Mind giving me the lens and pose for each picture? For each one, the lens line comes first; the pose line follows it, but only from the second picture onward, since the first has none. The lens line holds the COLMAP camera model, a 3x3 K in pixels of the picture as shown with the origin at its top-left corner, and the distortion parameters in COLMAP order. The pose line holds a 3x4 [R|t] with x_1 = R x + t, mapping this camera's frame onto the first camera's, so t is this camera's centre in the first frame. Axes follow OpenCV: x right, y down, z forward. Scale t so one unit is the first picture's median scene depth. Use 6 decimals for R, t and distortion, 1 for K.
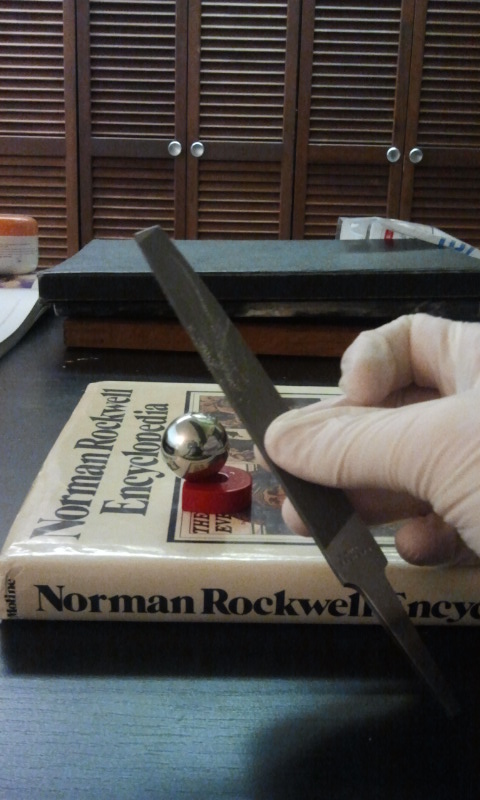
lens RADIAL K [[853.2, 0, 239.2], [0, 853.2, 415.9], [0, 0, 1]] dist [0.042635, -0.187386]
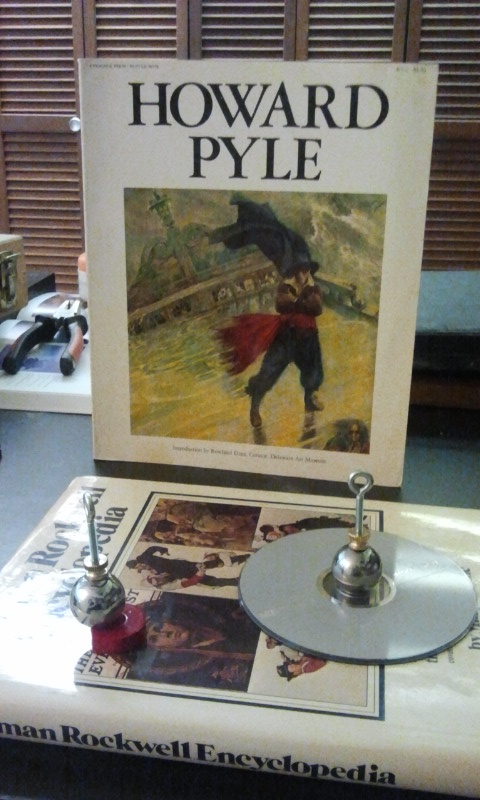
lens RADIAL K [[853.2, 0, 239.2], [0, 853.2, 415.9], [0, 0, 1]] dist [0.042635, -0.187386]
pose [[0.983808, 0.051620, -0.171633, 0.348540], [-0.039292, 0.996449, 0.074465, -0.309745], [0.174868, -0.066516, 0.982343, -0.171059]]
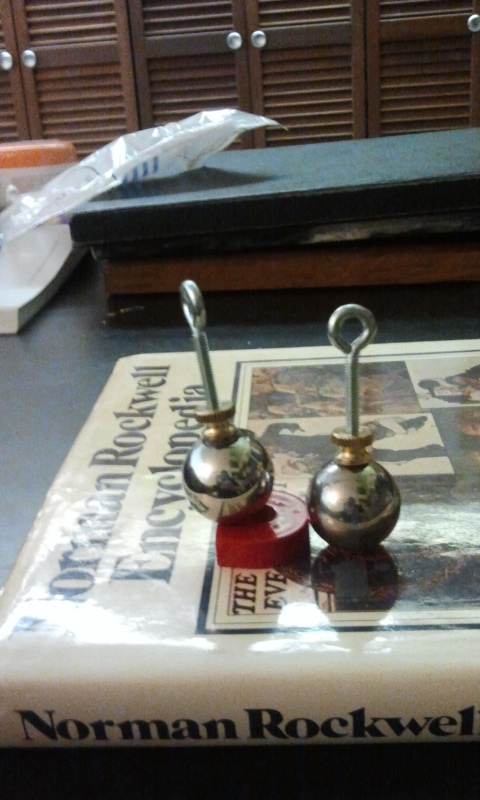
lens RADIAL K [[853.2, 0, 239.2], [0, 853.2, 415.9], [0, 0, 1]] dist [0.042635, -0.187386]
pose [[0.992325, -0.060361, -0.107922, 0.034266], [0.072478, 0.991046, 0.112136, -0.094855], [0.100187, -0.119098, 0.987815, 0.271889]]
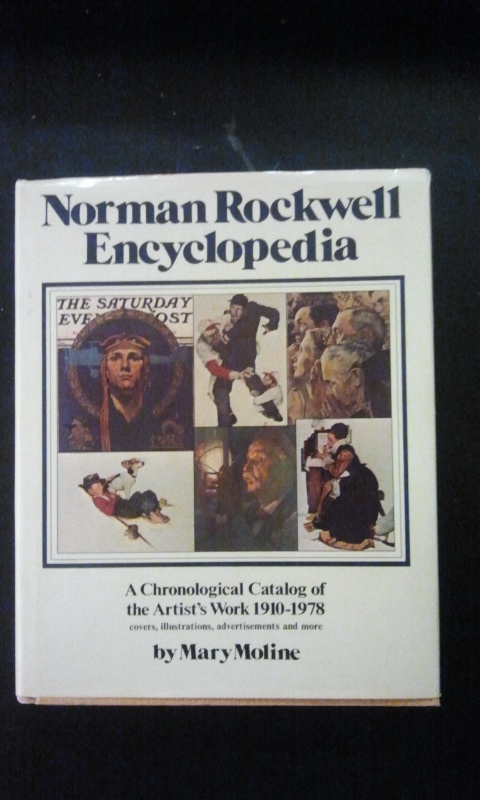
lens RADIAL K [[853.2, 0, 239.2], [0, 853.2, 415.9], [0, 0, 1]] dist [0.042635, -0.187386]
pose [[-0.013679, 0.998626, -0.050589, 0.193945], [-0.254912, 0.045439, 0.965896, -1.208019], [0.966867, 0.026109, 0.253940, 0.818205]]
